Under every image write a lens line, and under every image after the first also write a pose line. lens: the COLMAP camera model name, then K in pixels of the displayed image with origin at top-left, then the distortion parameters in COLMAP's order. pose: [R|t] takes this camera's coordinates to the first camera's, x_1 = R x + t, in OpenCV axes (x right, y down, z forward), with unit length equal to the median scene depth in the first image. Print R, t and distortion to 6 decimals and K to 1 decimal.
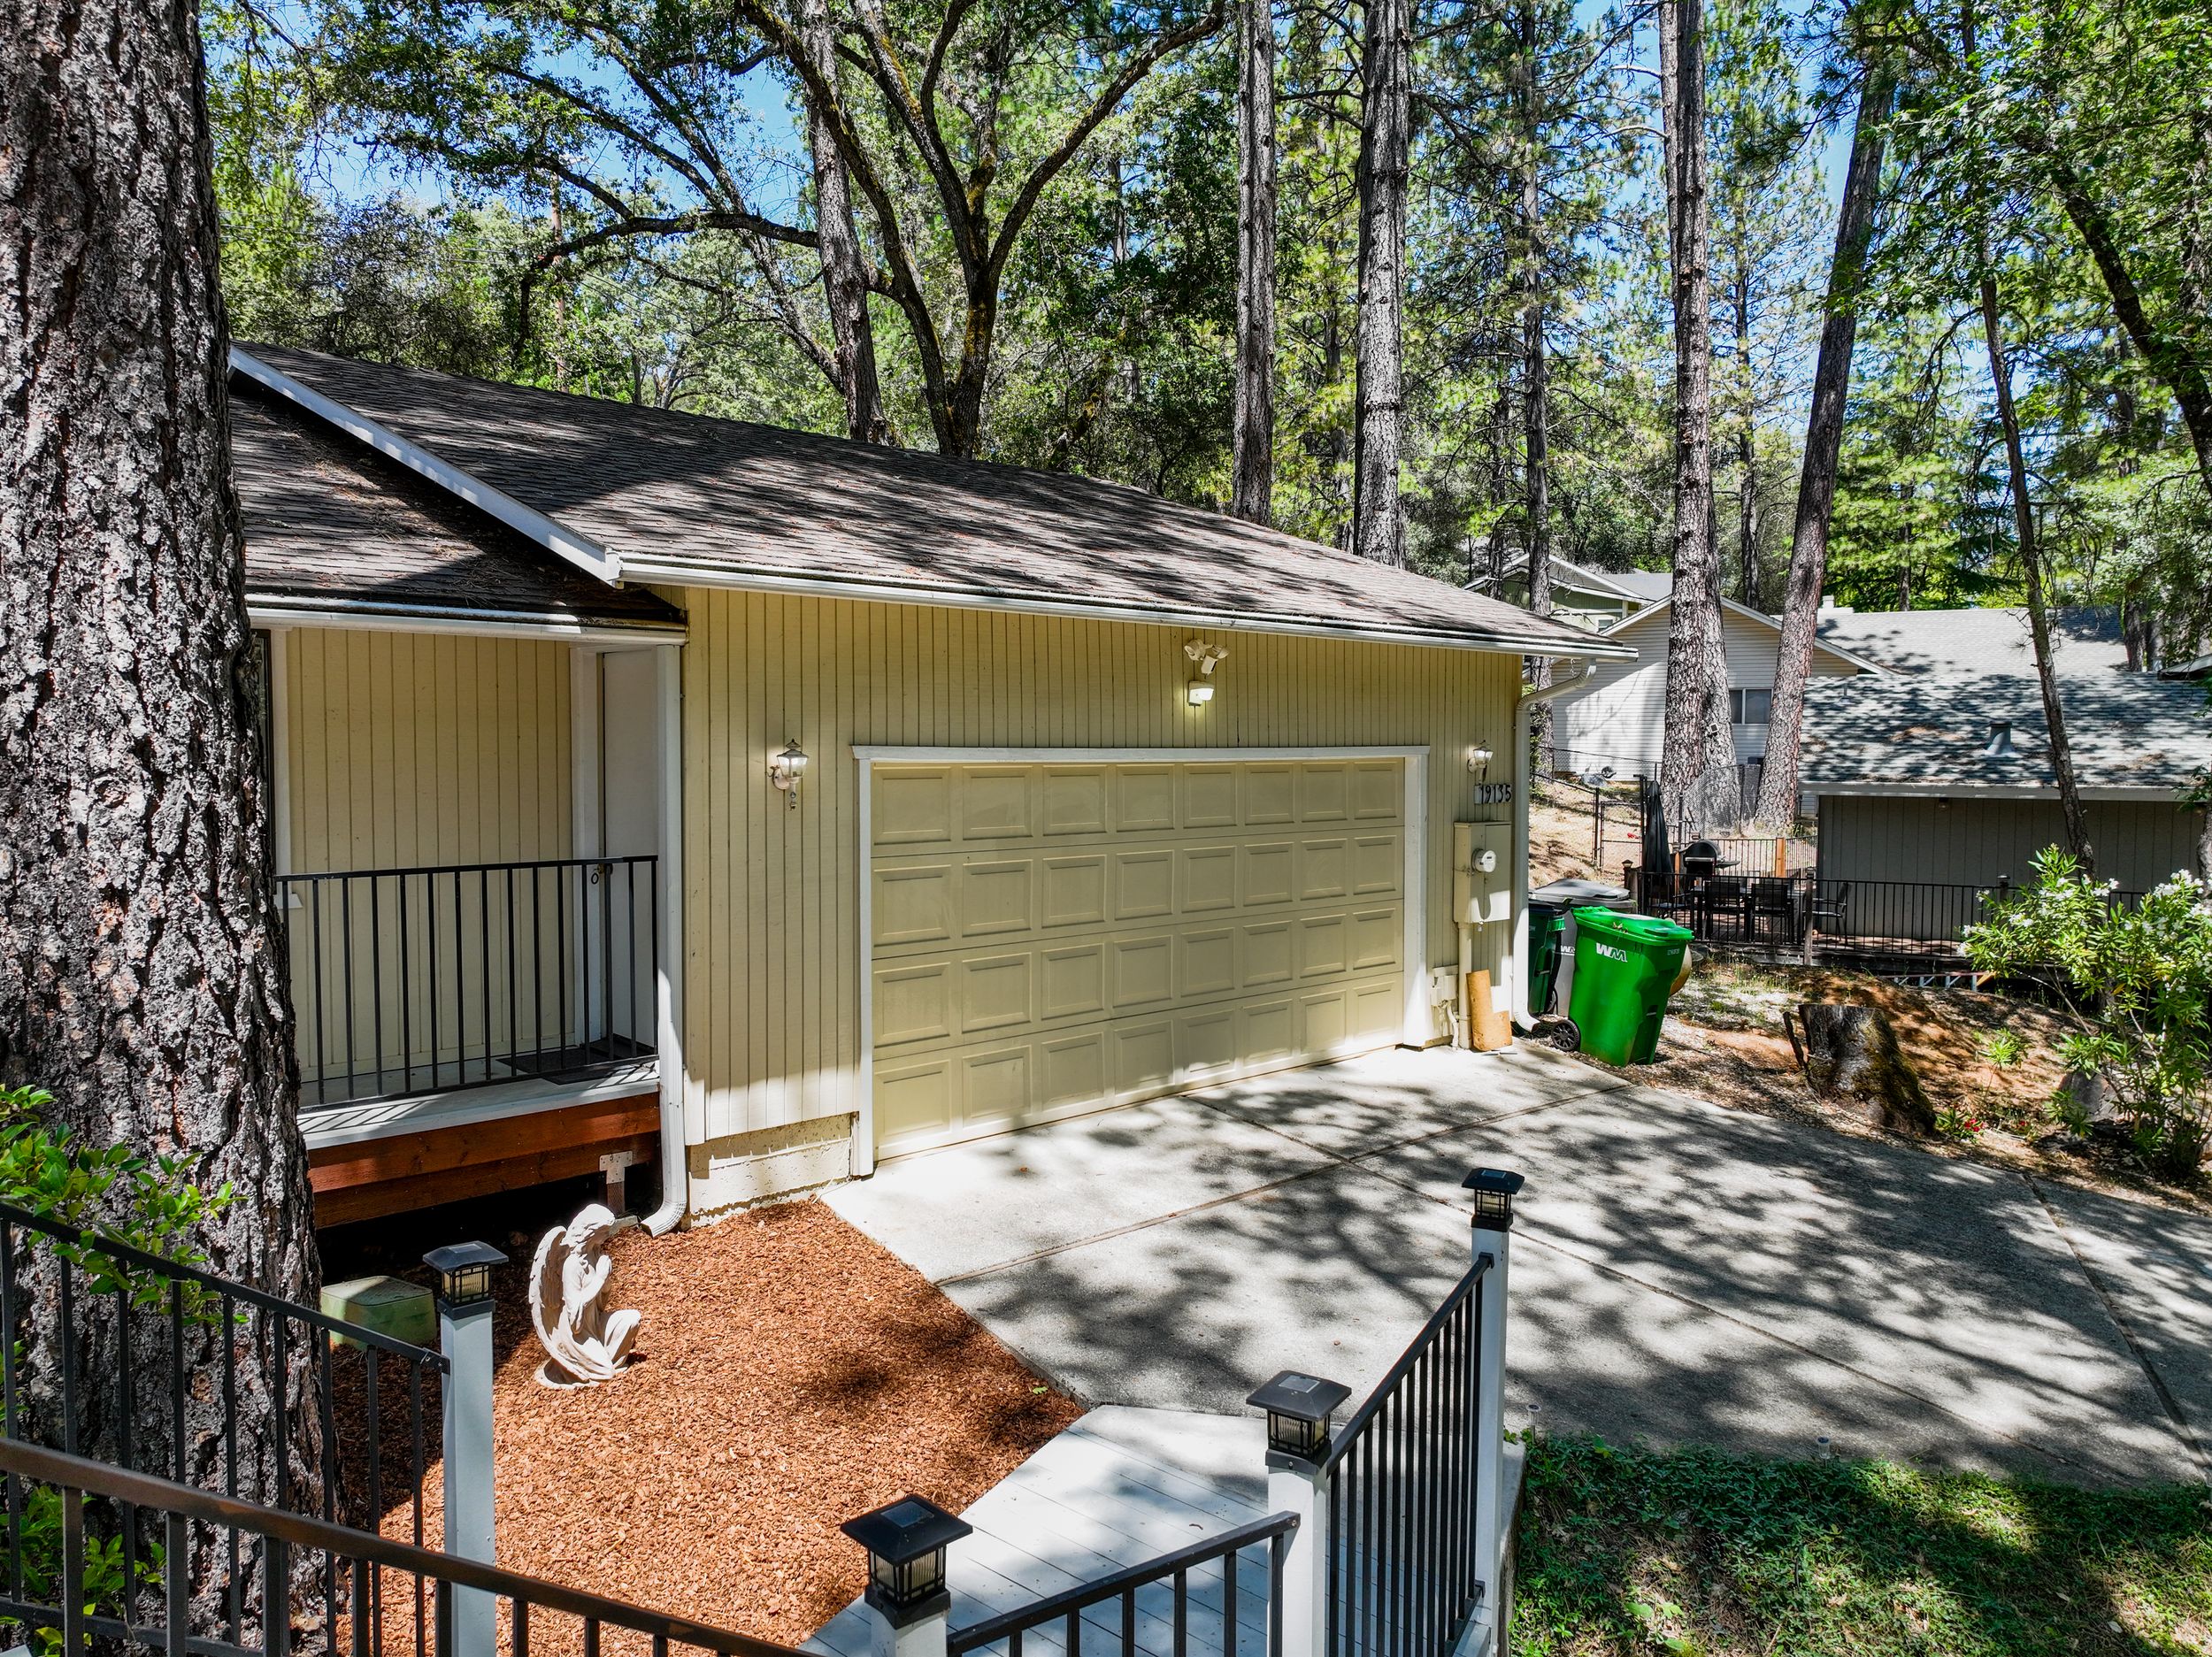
lens RADIAL K [[1544.9, 0, 1073.5], [0, 1544.9, 802.0], [0, 0, 1]] dist [0.021521, 0.003151]
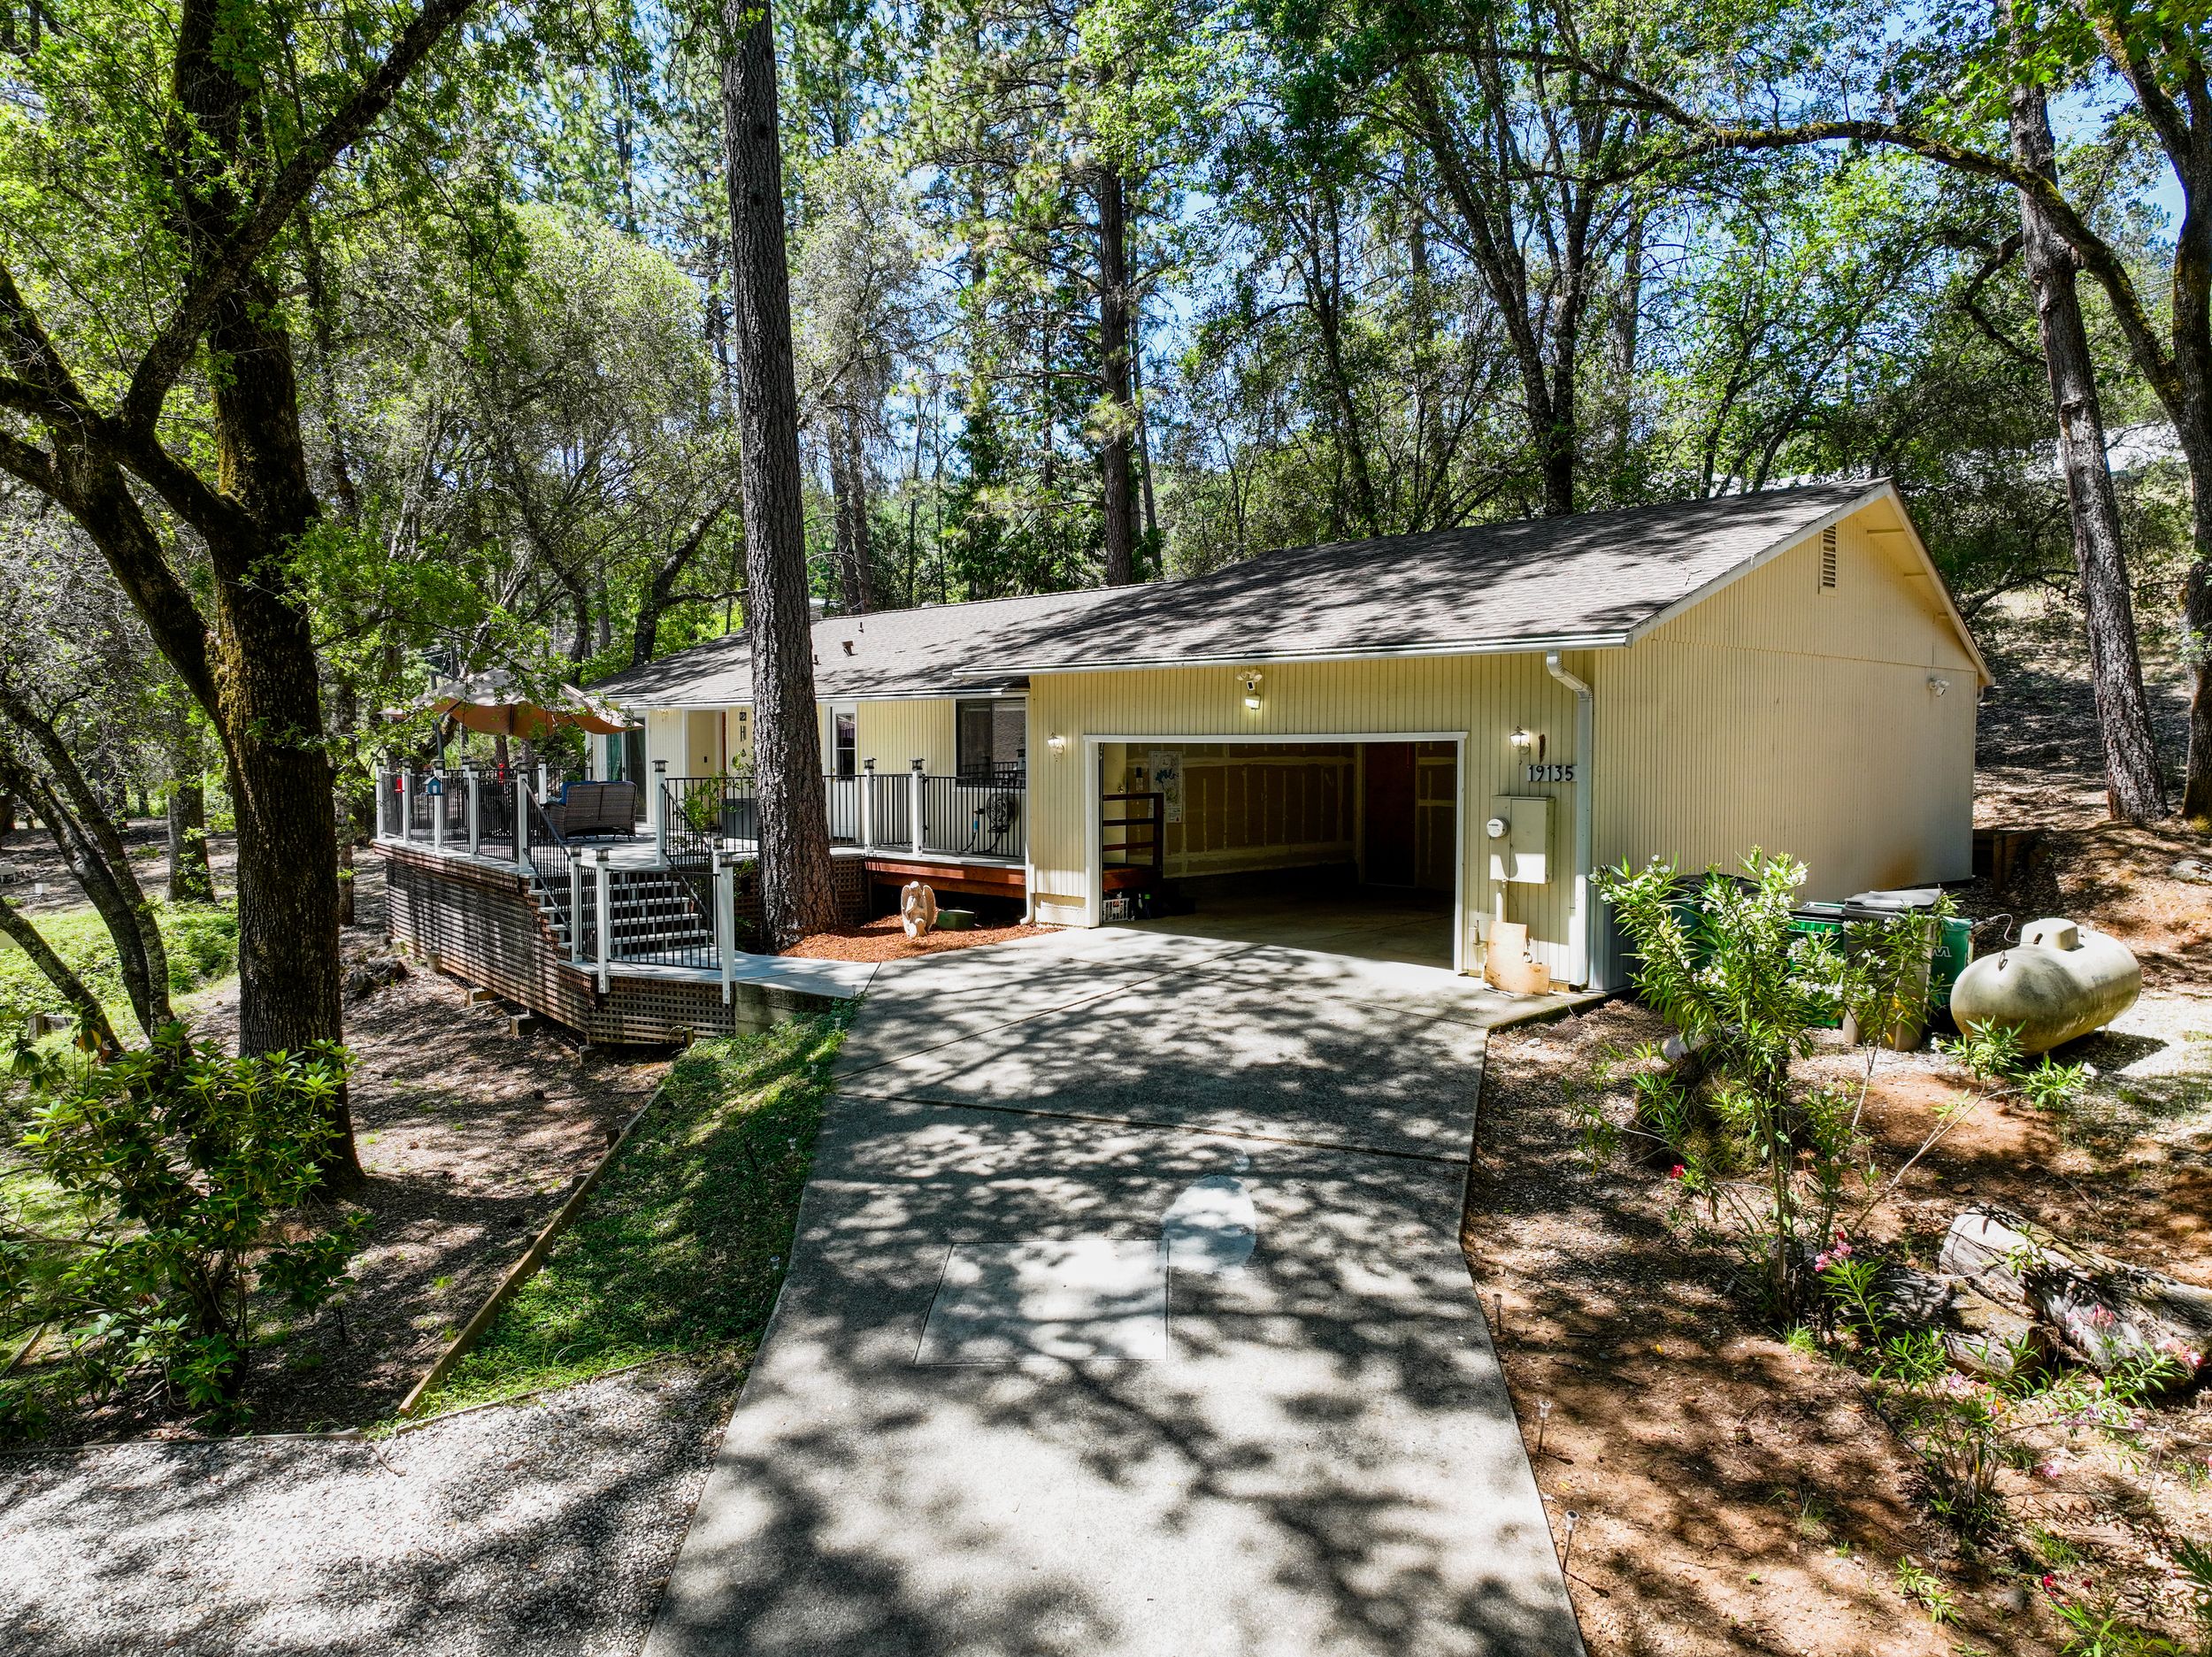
lens RADIAL K [[1559.7, 0, 1100.0], [0, 1559.7, 826.6], [0, 0, 1]] dist [0.004882, 0.004347]
pose [[0.016555, 0.042240, -0.998970, 4.327261], [-0.044700, 0.998140, 0.041464, 0.004931], [0.998863, 0.043967, 0.018413, 1.992765]]
